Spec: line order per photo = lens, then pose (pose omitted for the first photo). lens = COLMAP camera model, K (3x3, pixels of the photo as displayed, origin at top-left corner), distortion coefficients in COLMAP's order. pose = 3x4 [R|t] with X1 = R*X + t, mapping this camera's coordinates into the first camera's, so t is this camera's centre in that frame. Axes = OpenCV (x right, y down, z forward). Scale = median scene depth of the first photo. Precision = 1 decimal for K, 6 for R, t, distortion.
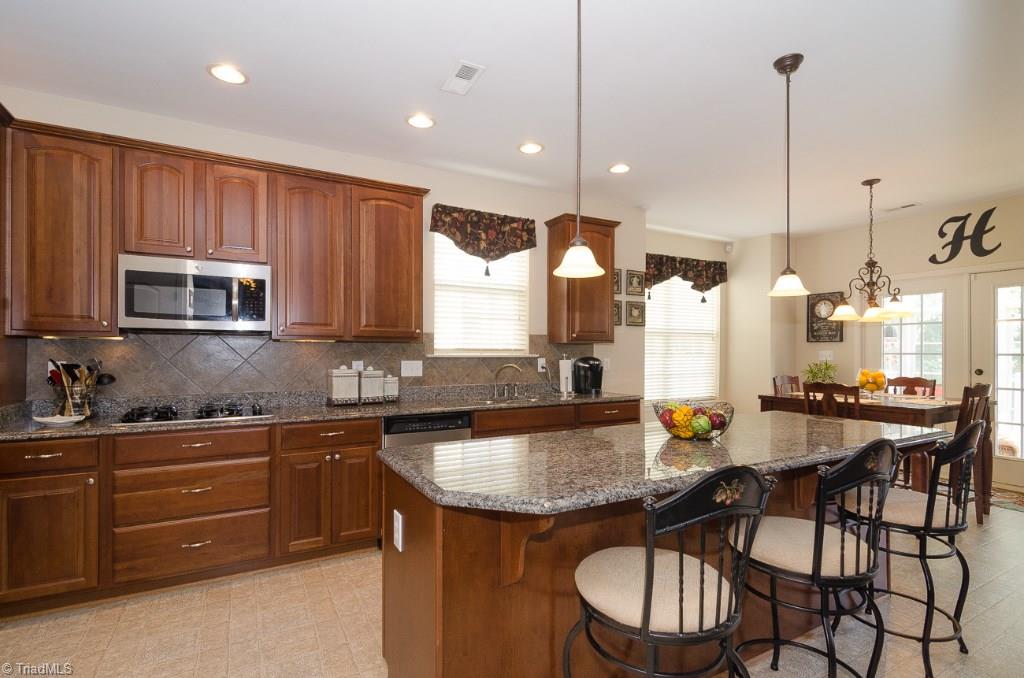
lens RADIAL K [[487.2, 0, 508.9], [0, 487.2, 350.2], [0, 0, 1]] dist [0.010940, -0.006916]
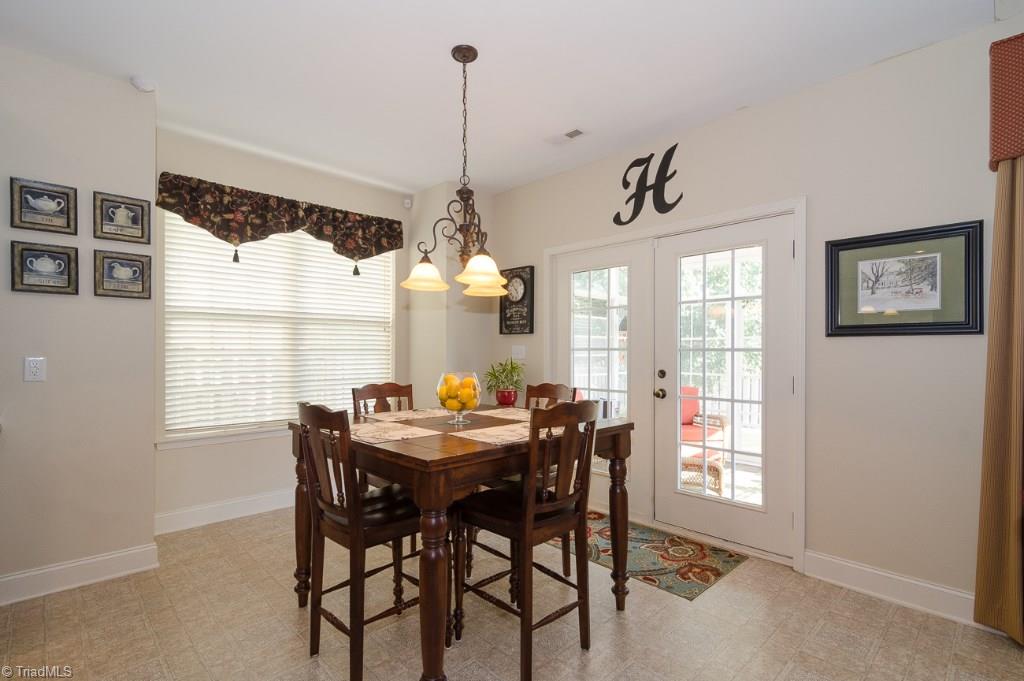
lens RADIAL K [[487.2, 0, 519.9], [0, 487.2, 351.1], [0, 0, 1]] dist [0.010940, -0.006916]
pose [[0.960875, -0.000371, 0.276983, 0.576508], [-0.000047, 0.999999, 0.001503, 0.010200], [-0.276983, -0.001458, 0.960874, 0.376819]]
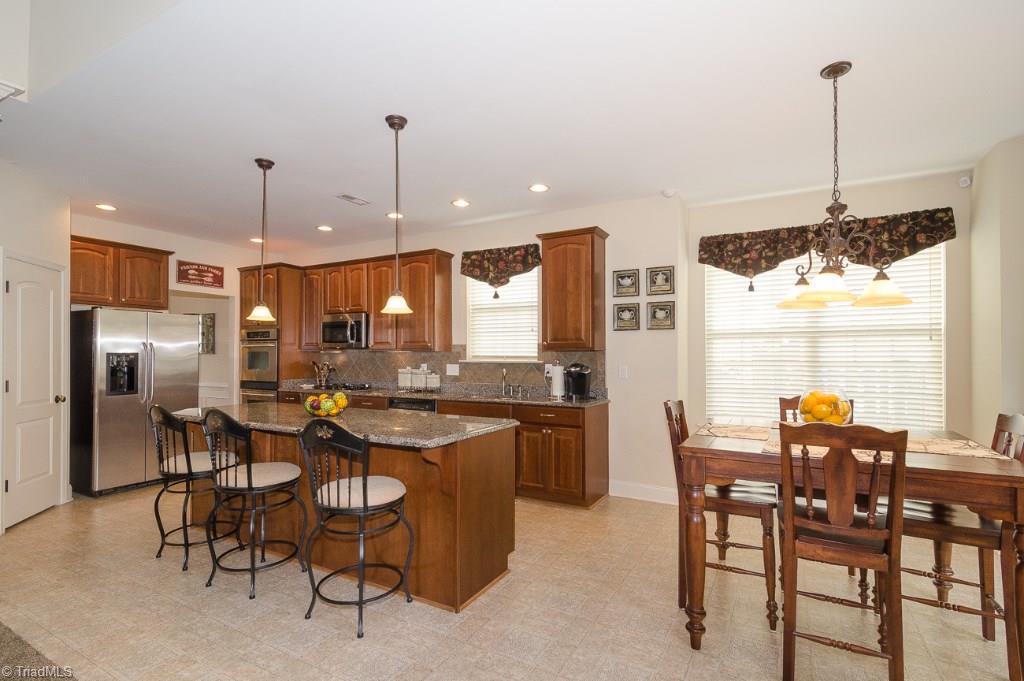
lens RADIAL K [[487.2, 0, 499.4], [0, 487.2, 352.3], [0, 0, 1]] dist [0.010940, -0.006916]
pose [[0.510942, -0.007772, -0.859580, 0.936069], [0.001984, 0.999967, -0.007861, -0.002139], [0.859613, 0.002311, 0.510941, 0.321682]]
